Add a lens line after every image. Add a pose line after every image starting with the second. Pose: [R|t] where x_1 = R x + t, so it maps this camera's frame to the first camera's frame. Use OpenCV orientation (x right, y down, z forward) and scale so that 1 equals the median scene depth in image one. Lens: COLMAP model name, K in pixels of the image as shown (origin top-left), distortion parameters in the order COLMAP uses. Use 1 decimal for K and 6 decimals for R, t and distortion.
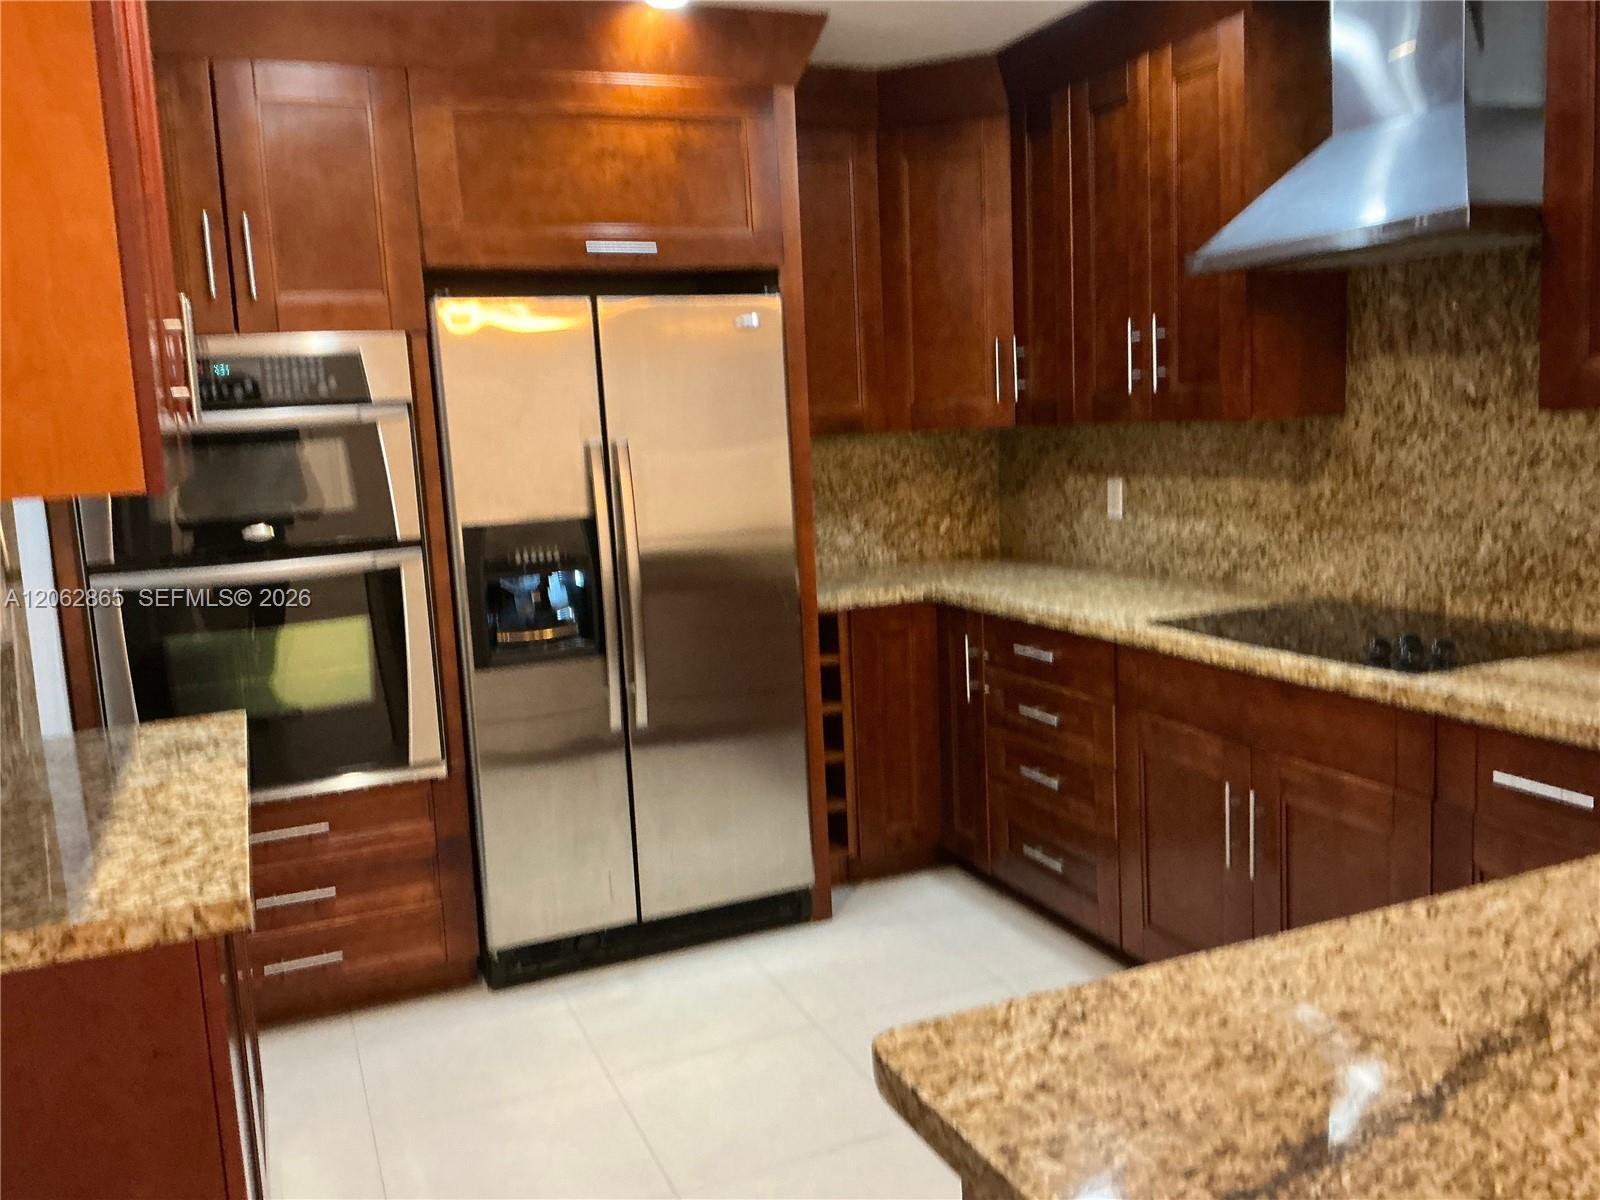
lens RADIAL K [[1320.2, 0, 800.0], [0, 1320.2, 600.0], [0, 0, 1]] dist [0.131095, -0.268064]
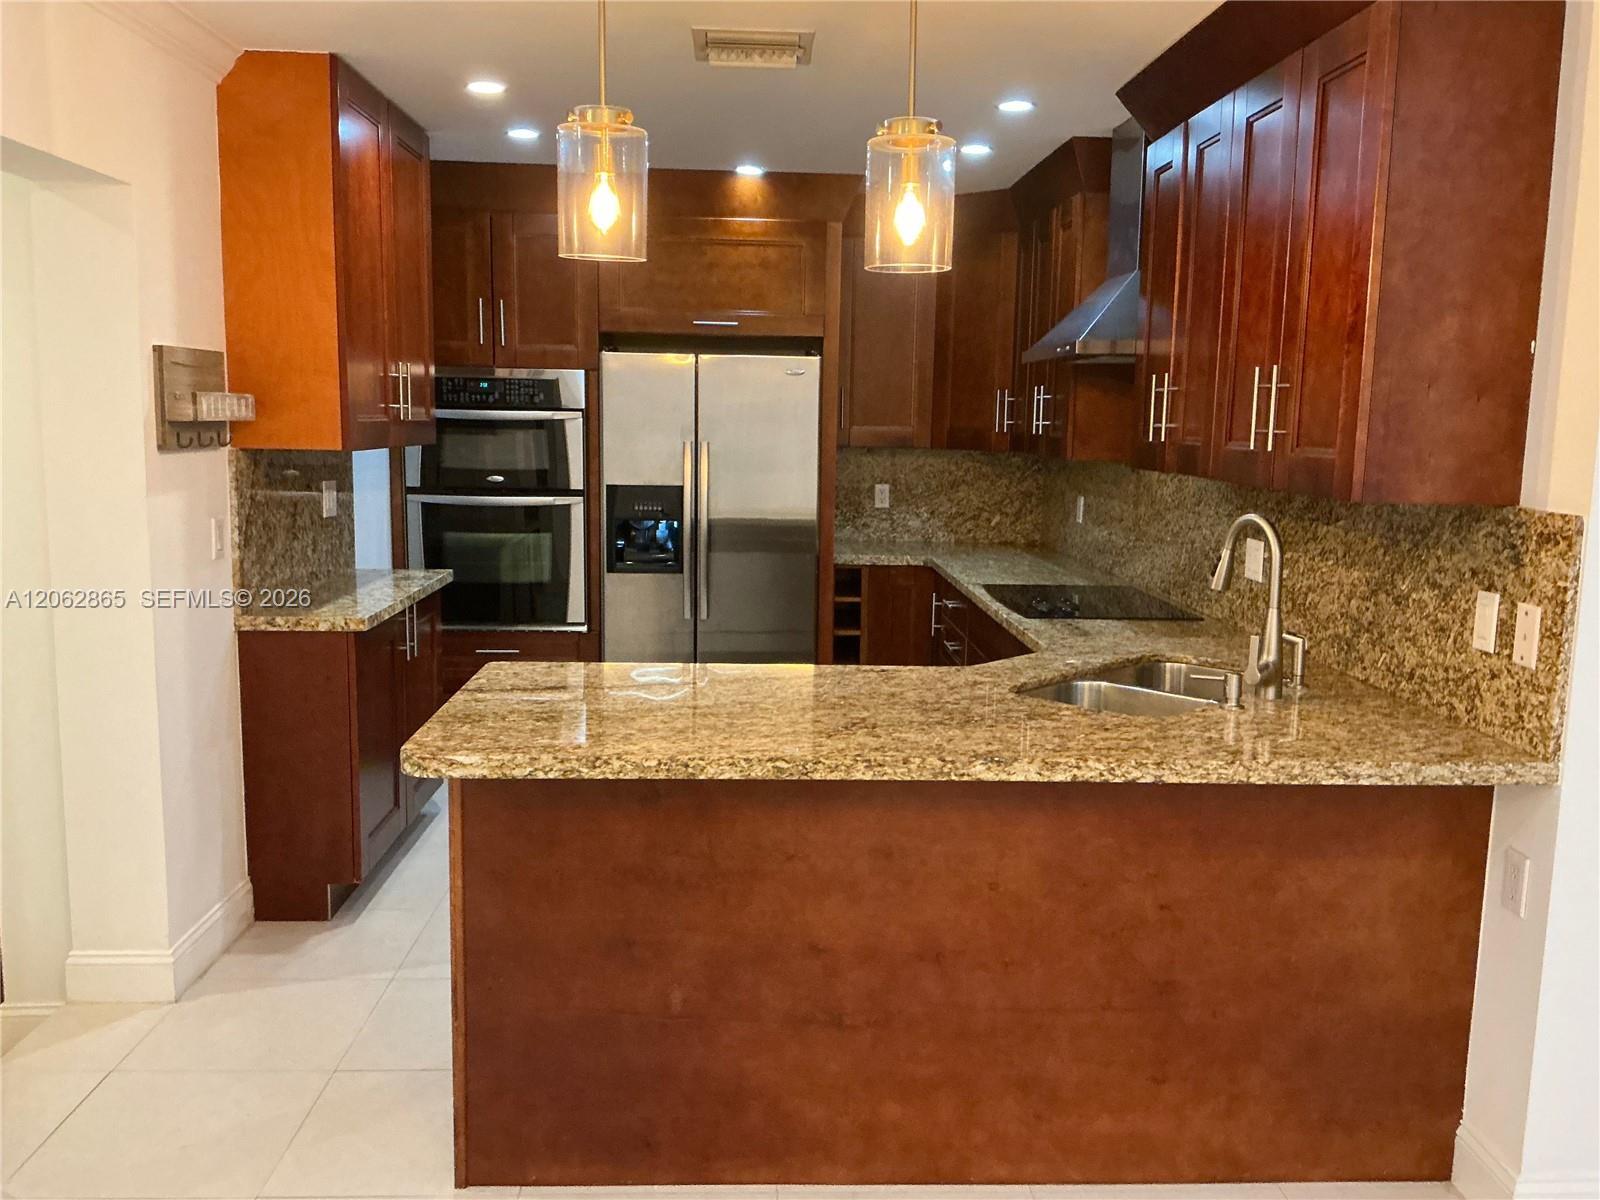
lens RADIAL K [[1320.2, 0, 800.0], [0, 1320.2, 600.0], [0, 0, 1]] dist [0.131095, -0.268064]
pose [[0.933326, 0.115377, -0.339985, 0.549448], [-0.113485, 0.993212, 0.025515, 0.017797], [0.340621, 0.014769, 0.940085, -0.480610]]
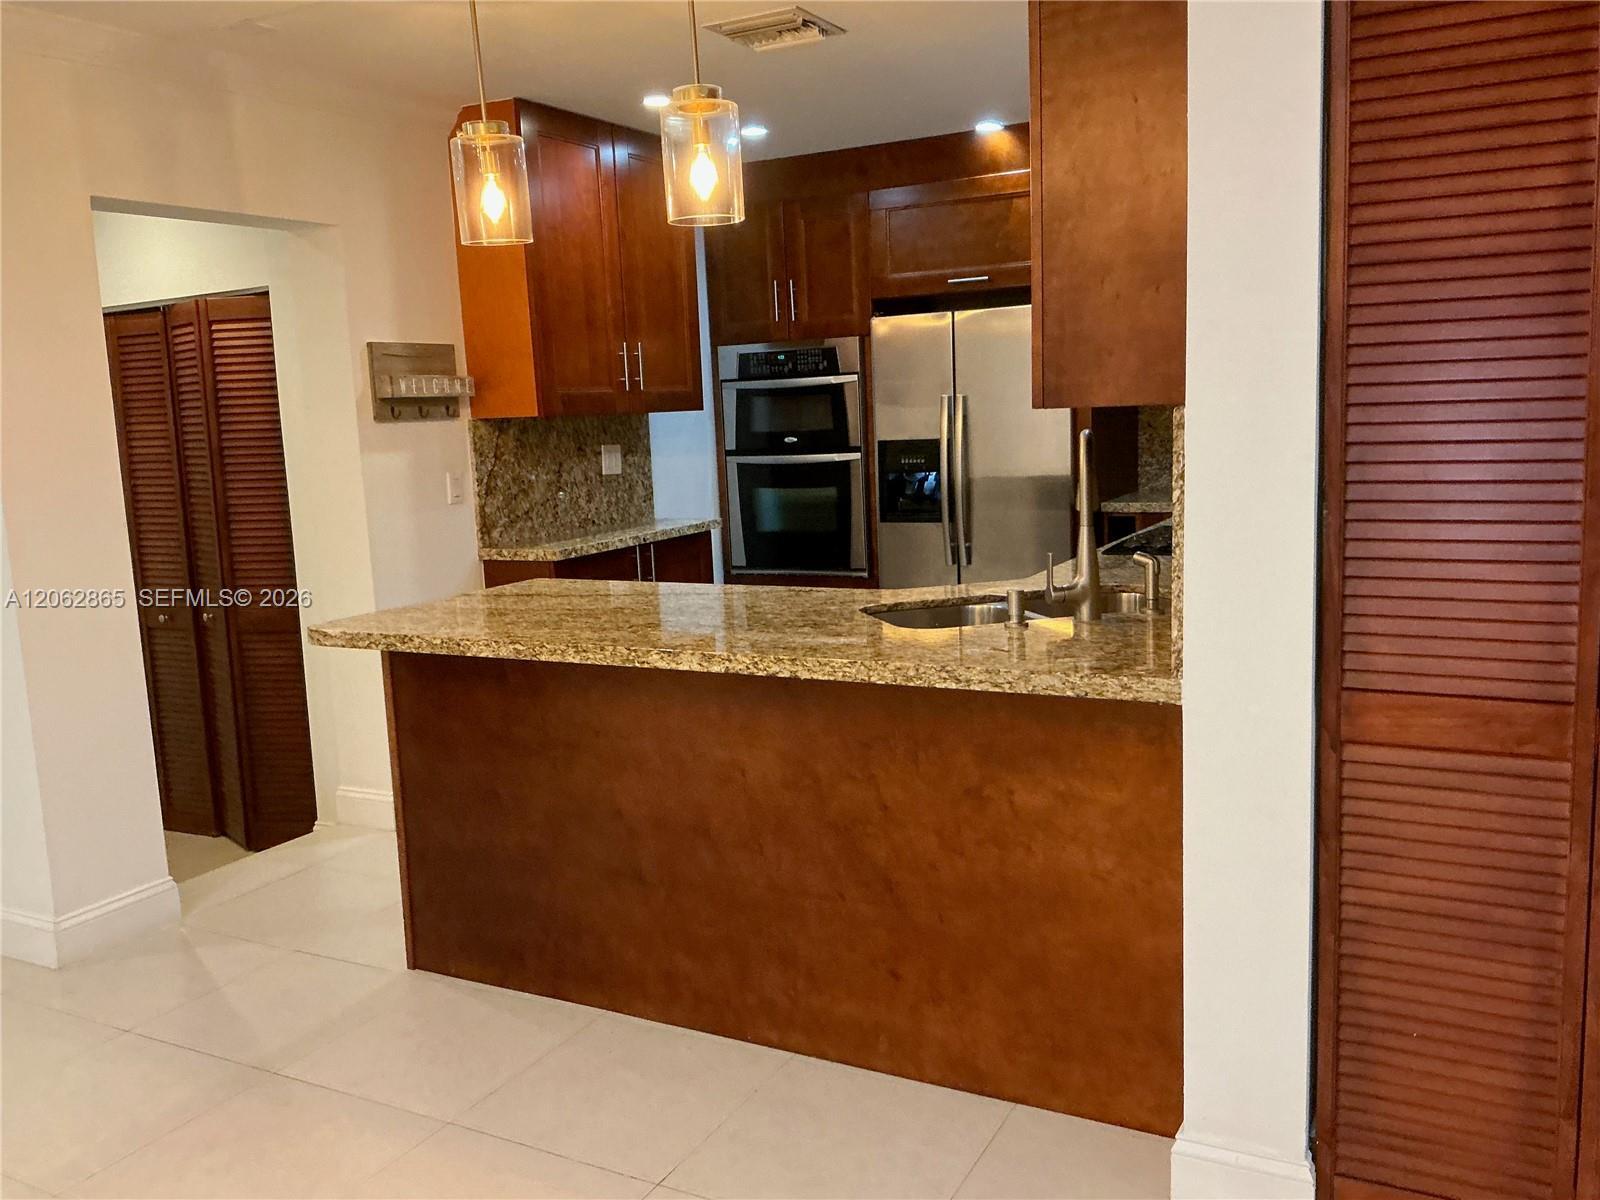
lens RADIAL K [[1320.2, 0, 800.0], [0, 1320.2, 600.0], [0, 0, 1]] dist [0.131095, -0.268064]
pose [[0.624522, 0.138070, -0.768706, 1.080331], [-0.096710, 0.990346, 0.099309, -0.009295], [0.774997, 0.012321, 0.631845, -0.223367]]
